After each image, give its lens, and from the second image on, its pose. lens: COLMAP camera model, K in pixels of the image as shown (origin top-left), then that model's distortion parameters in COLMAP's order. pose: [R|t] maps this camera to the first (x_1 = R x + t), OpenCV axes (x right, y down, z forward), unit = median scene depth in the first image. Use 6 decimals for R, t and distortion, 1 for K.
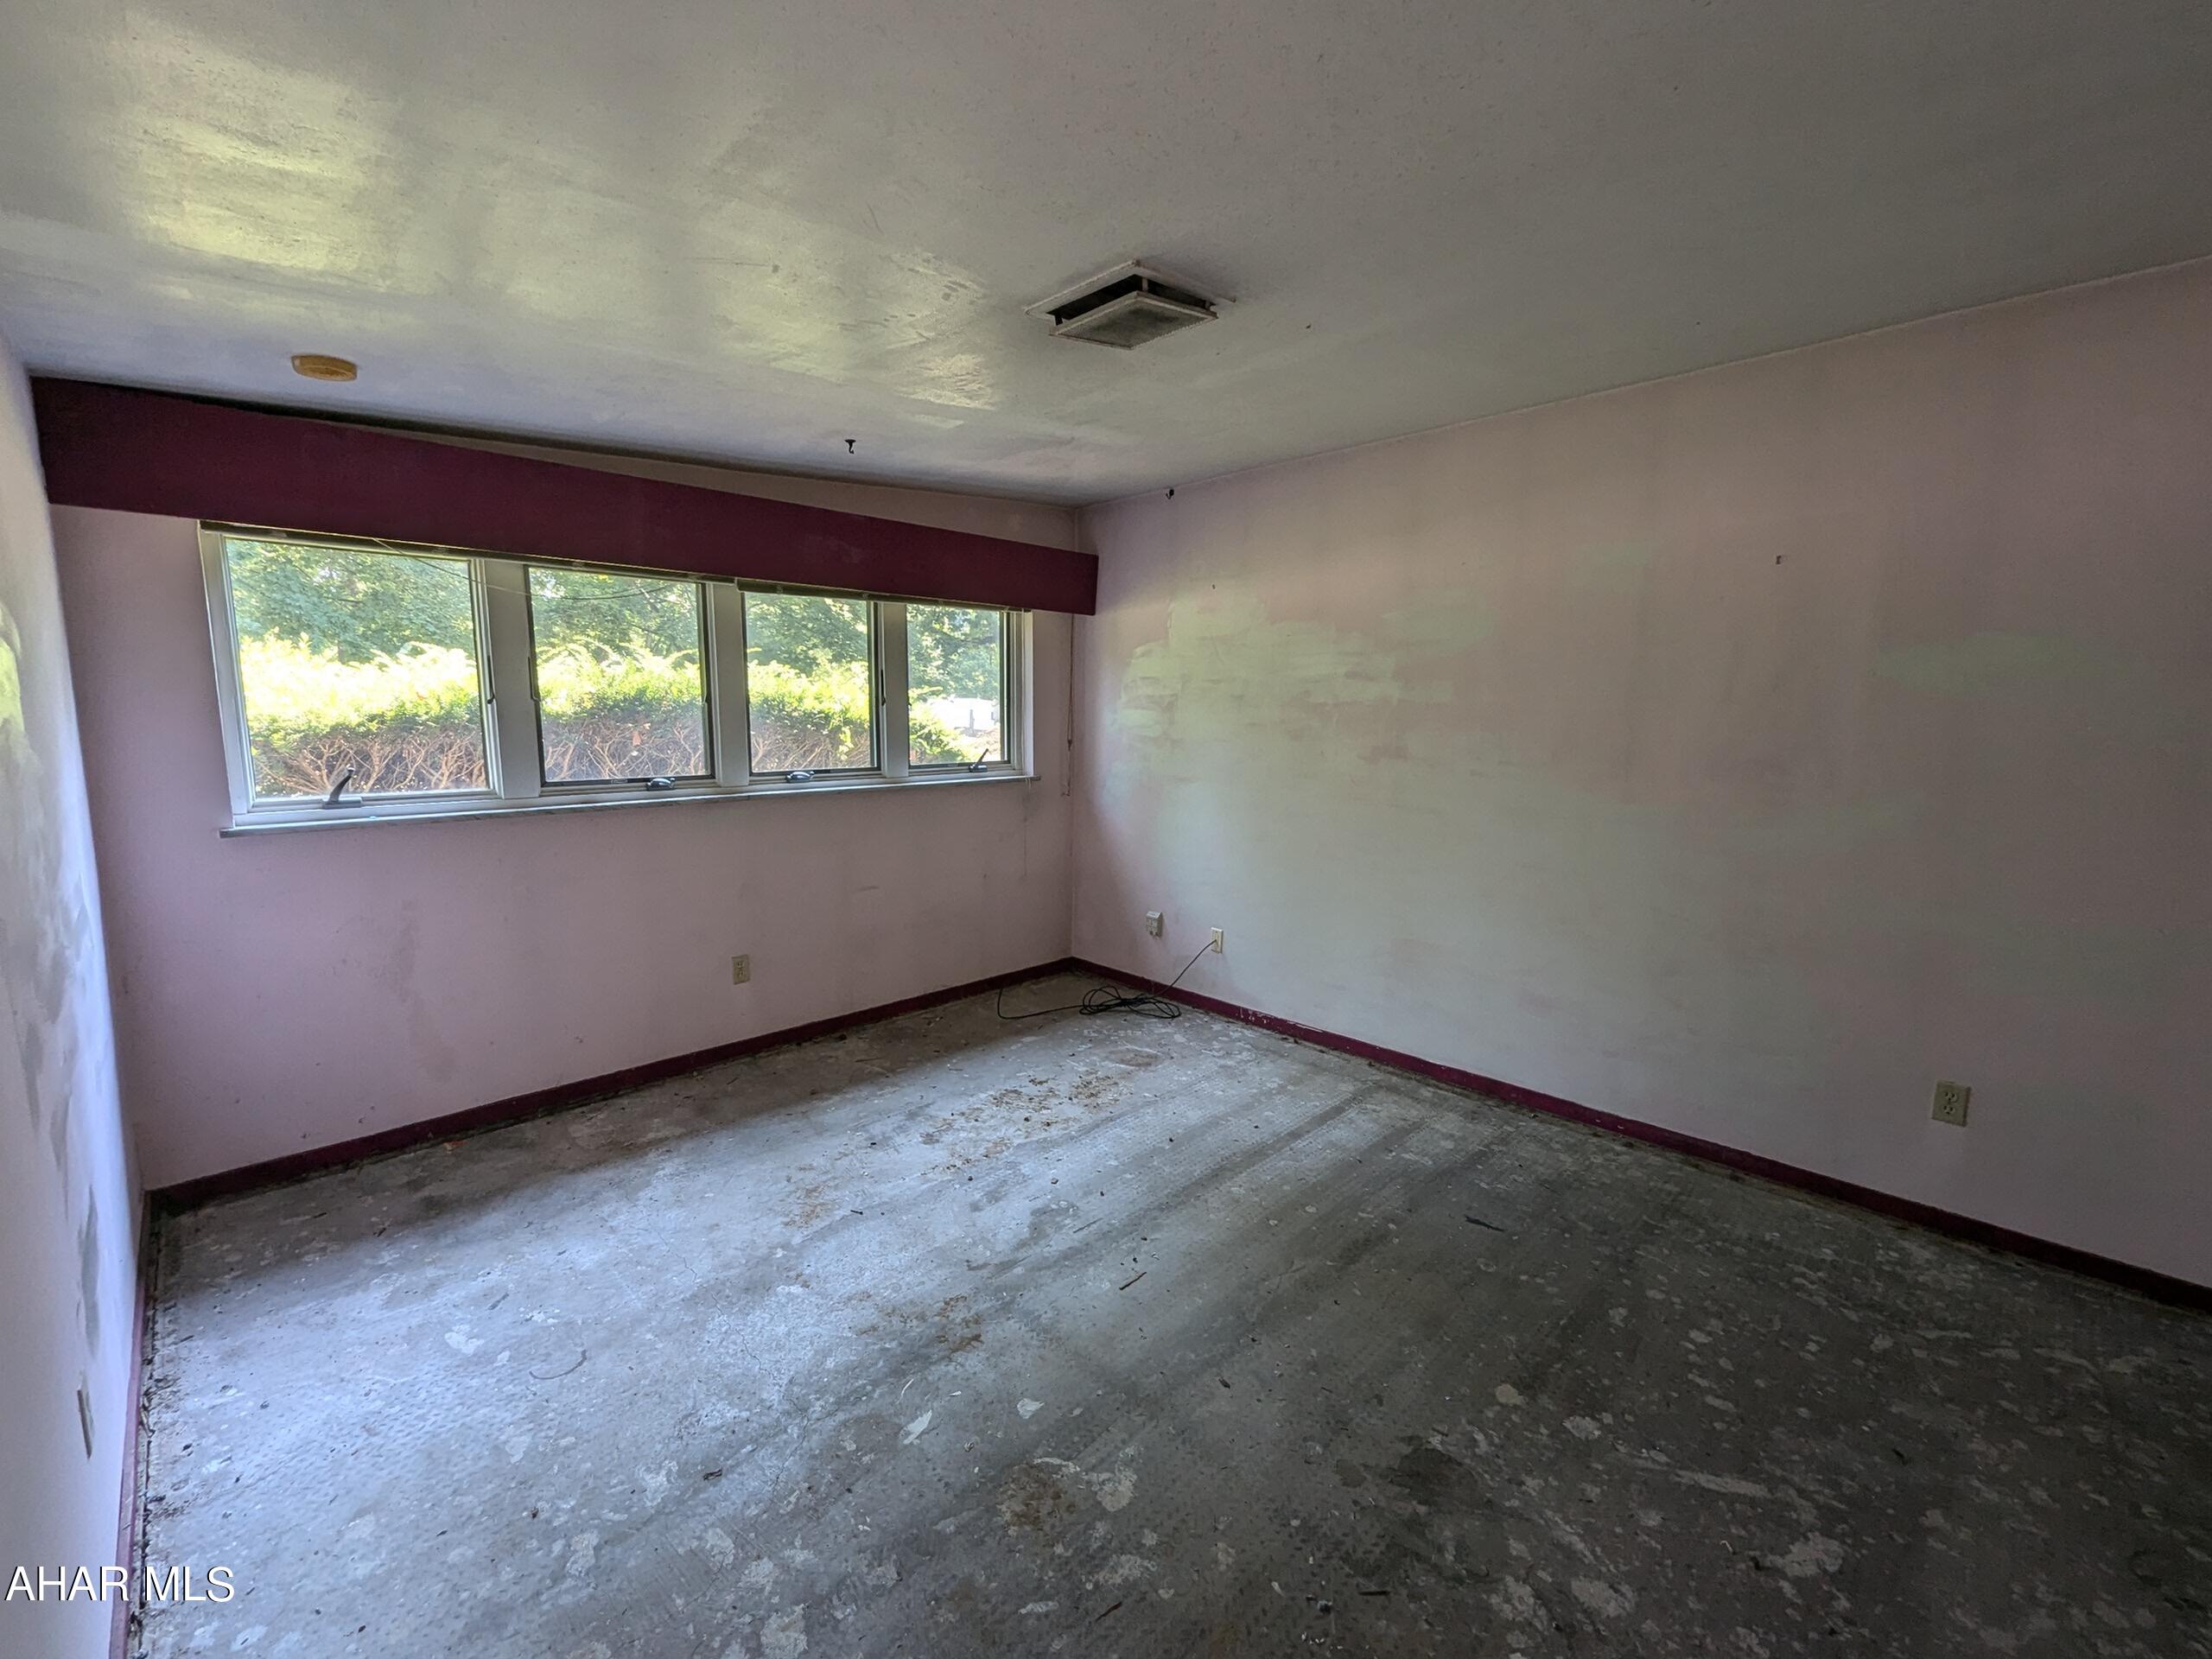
lens RADIAL K [[916.1, 0, 1106.0], [0, 916.1, 839.0], [0, 0, 1]] dist [0.000585, -0.000533]
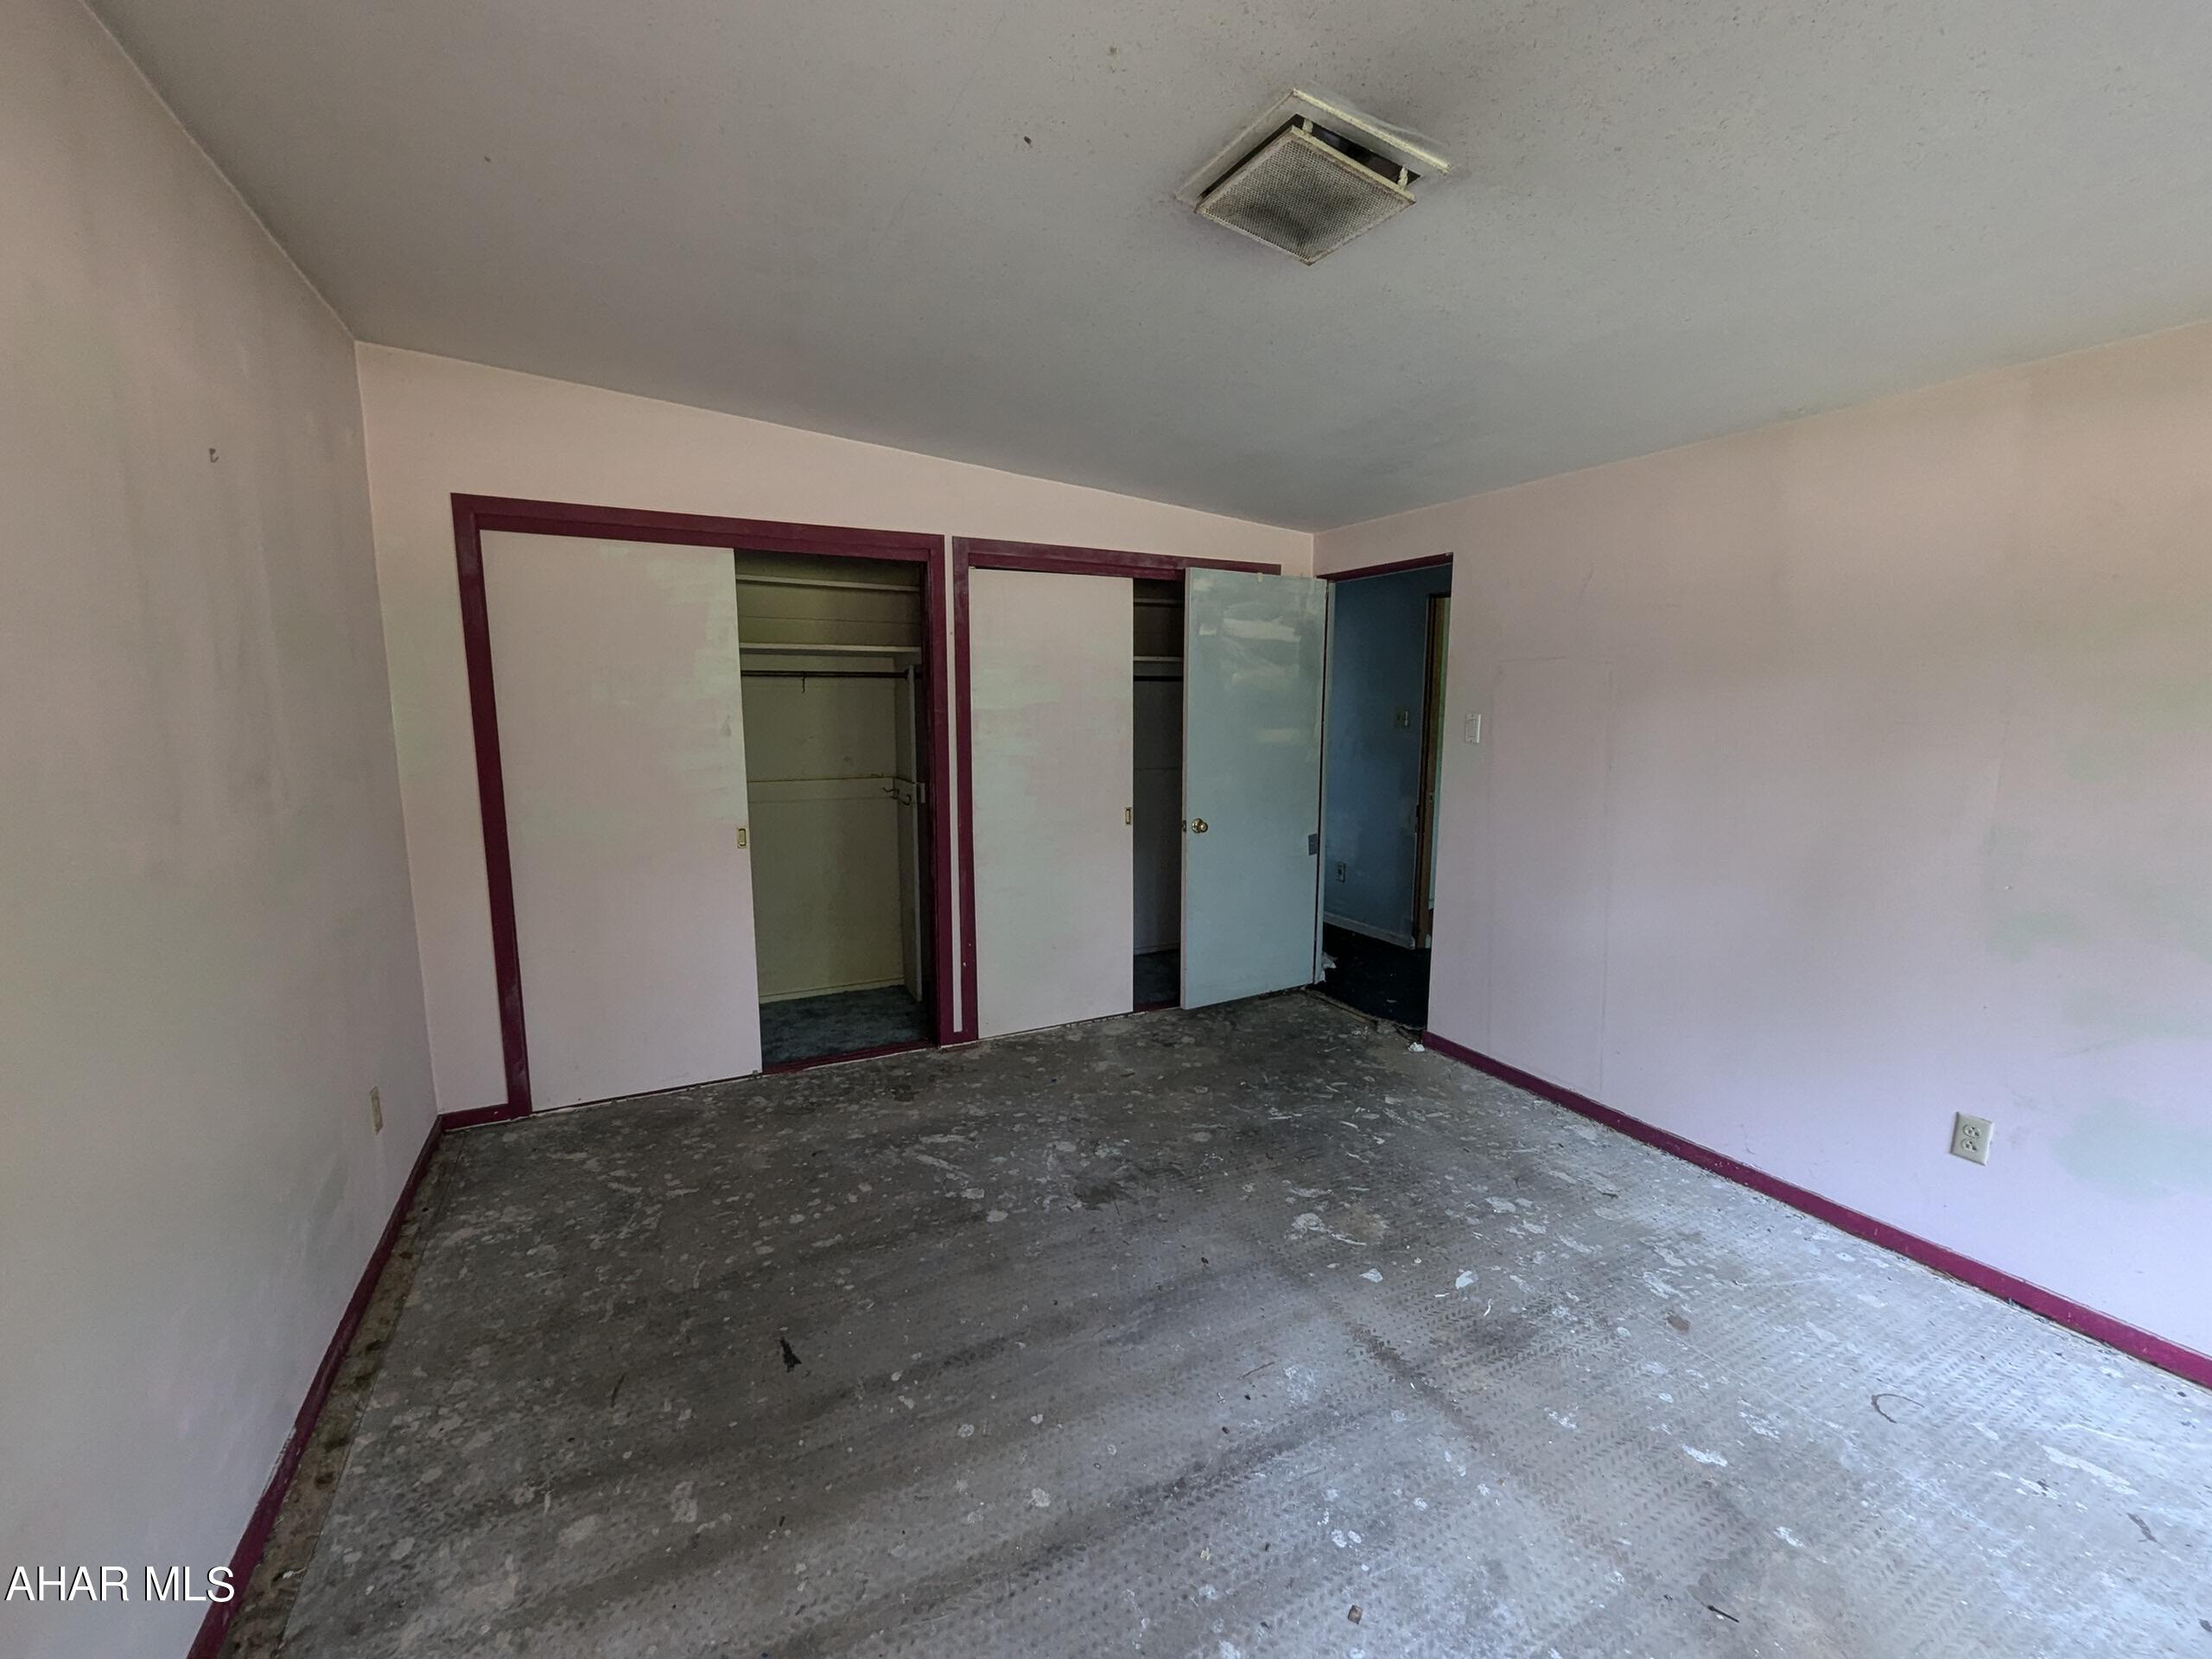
lens RADIAL K [[916.1, 0, 1105.4], [0, 916.1, 822.2], [0, 0, 1]] dist [0.000585, -0.000533]
pose [[-0.952842, -0.050043, 0.299312, -0.072741], [0.034475, 0.962074, 0.270602, -0.273262], [-0.301502, 0.268159, -0.914979, 1.871610]]
